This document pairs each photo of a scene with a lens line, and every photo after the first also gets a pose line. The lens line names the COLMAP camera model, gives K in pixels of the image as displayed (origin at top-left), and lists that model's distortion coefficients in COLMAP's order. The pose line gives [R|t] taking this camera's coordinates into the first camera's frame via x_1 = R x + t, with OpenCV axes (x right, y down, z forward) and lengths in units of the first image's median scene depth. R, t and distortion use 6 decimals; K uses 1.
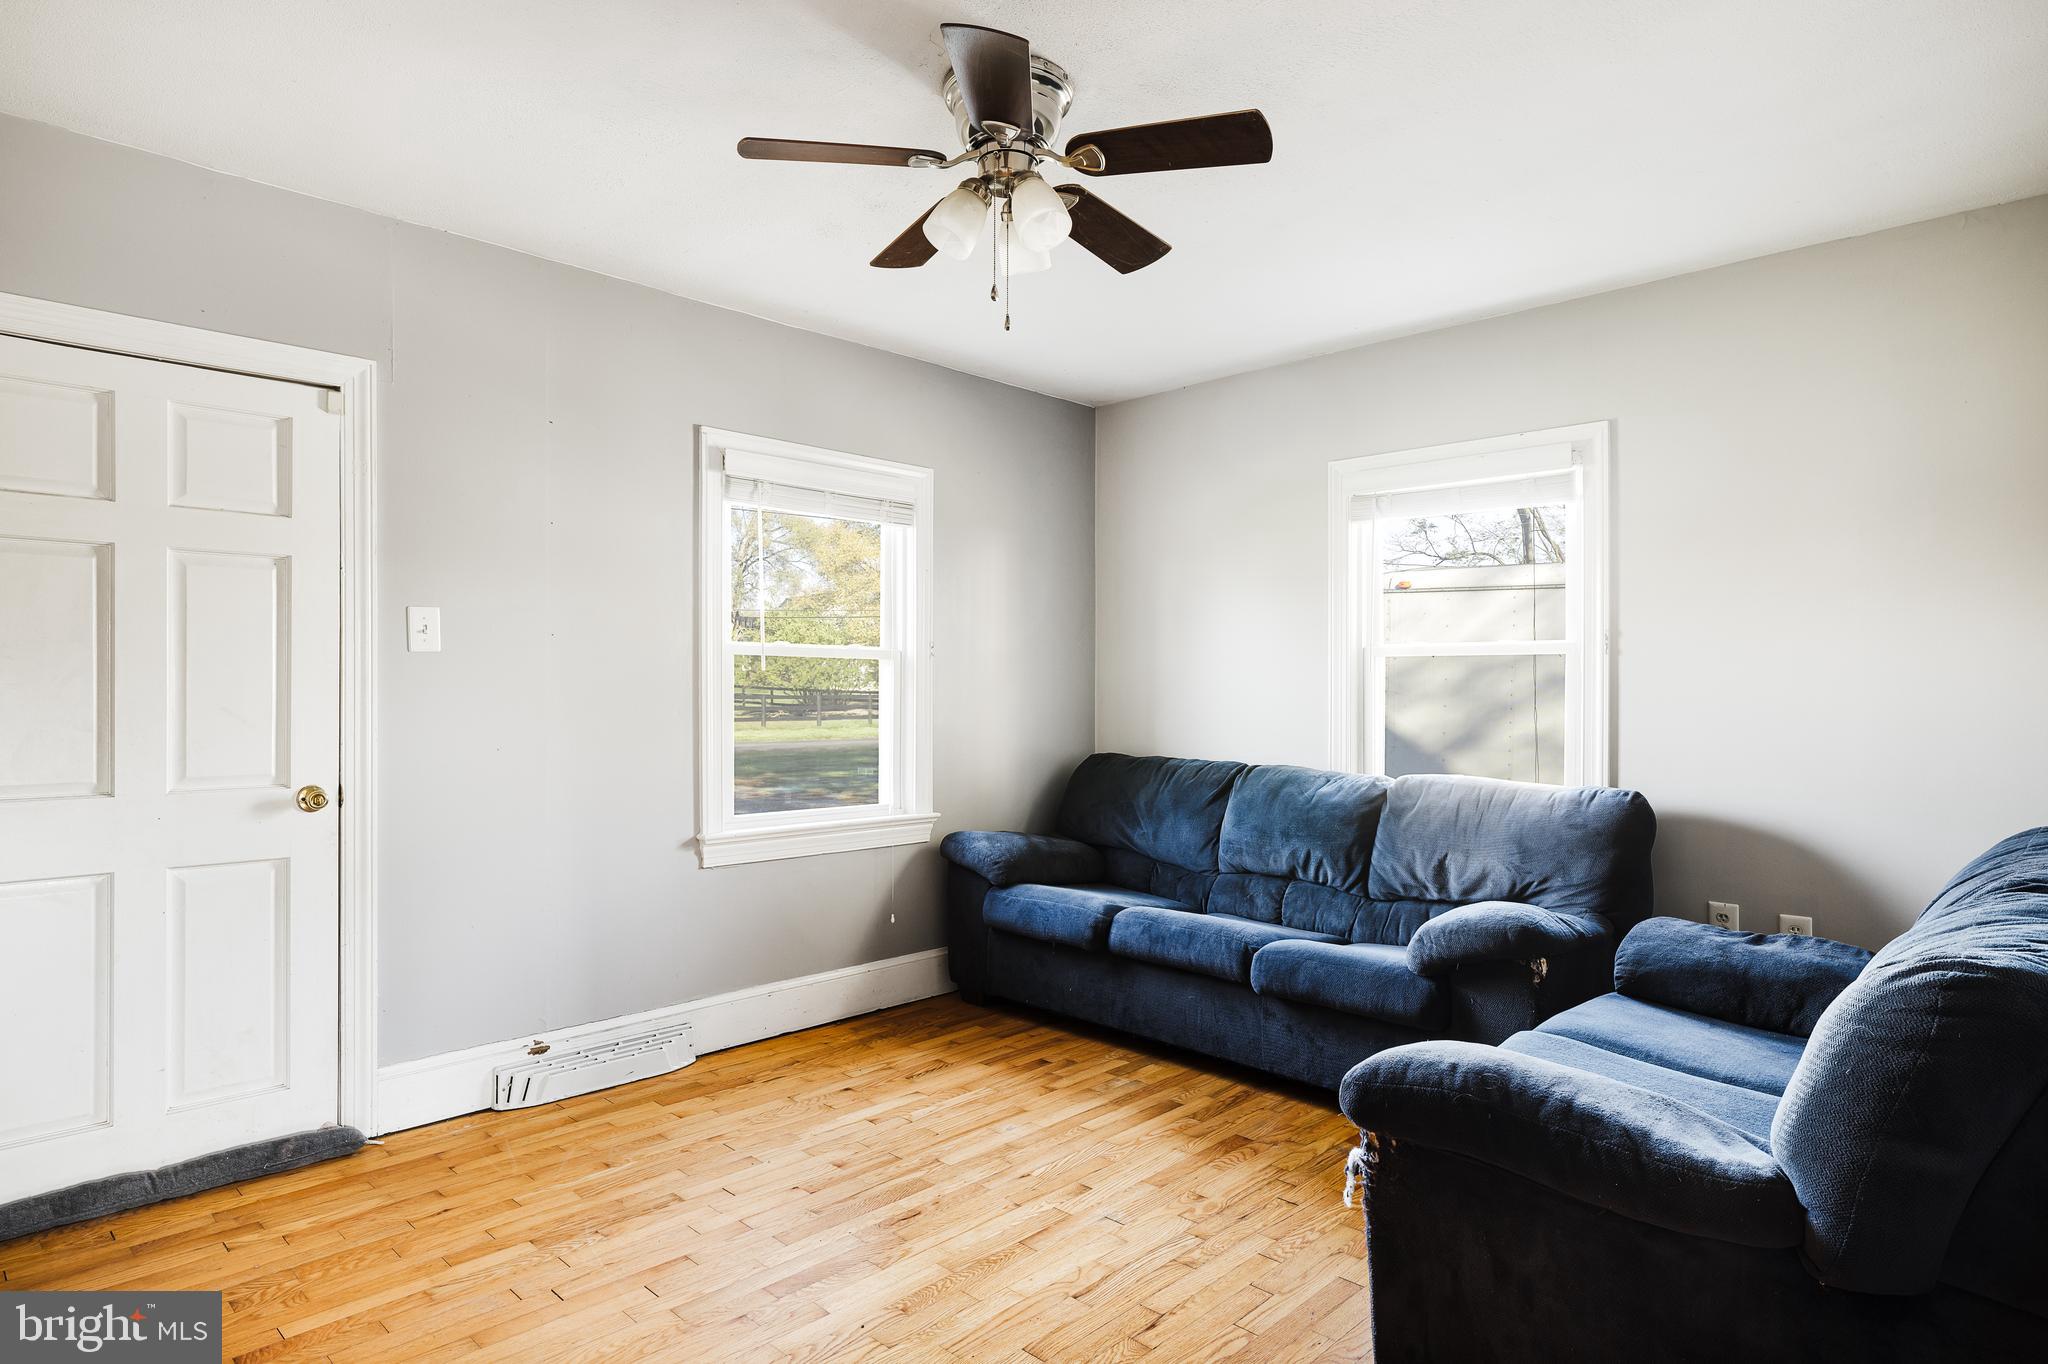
lens RADIAL K [[1138.7, 0, 1032.7], [0, 1138.7, 686.7], [0, 0, 1]] dist [0.000063, -0.000461]
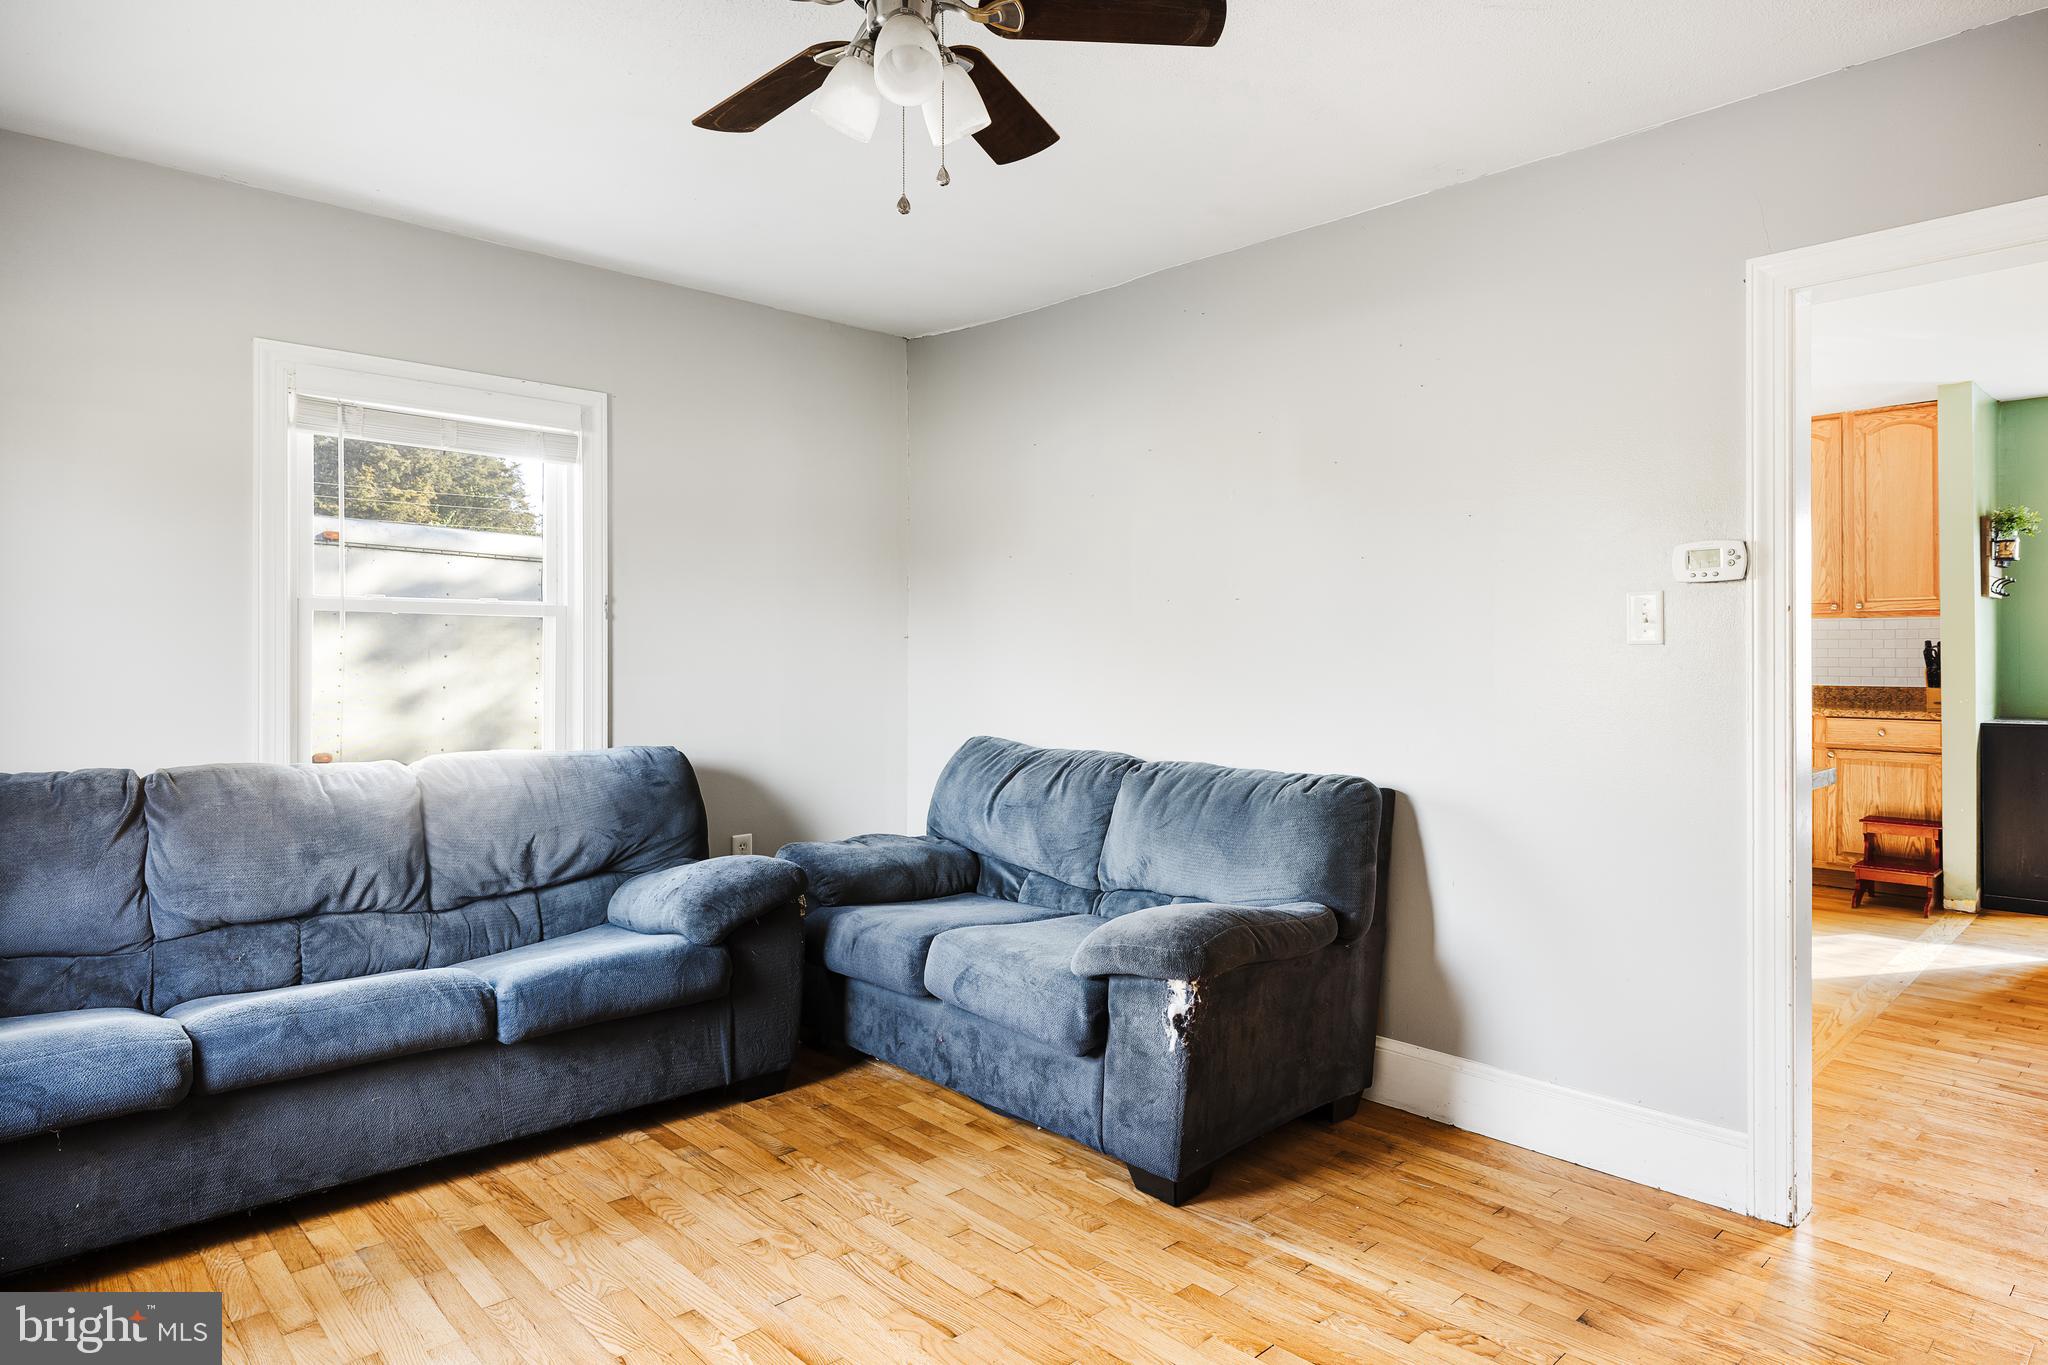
lens RADIAL K [[1192.3, 0, 1030.3], [0, 1192.3, 647.2], [0, 0, 1]] dist [-0.000150, -0.000220]
pose [[0.045283, 0.002717, 0.998970, -0.561970], [-0.002614, 0.999993, -0.002602, -0.001061], [-0.998971, -0.002493, 0.045290, 0.565199]]
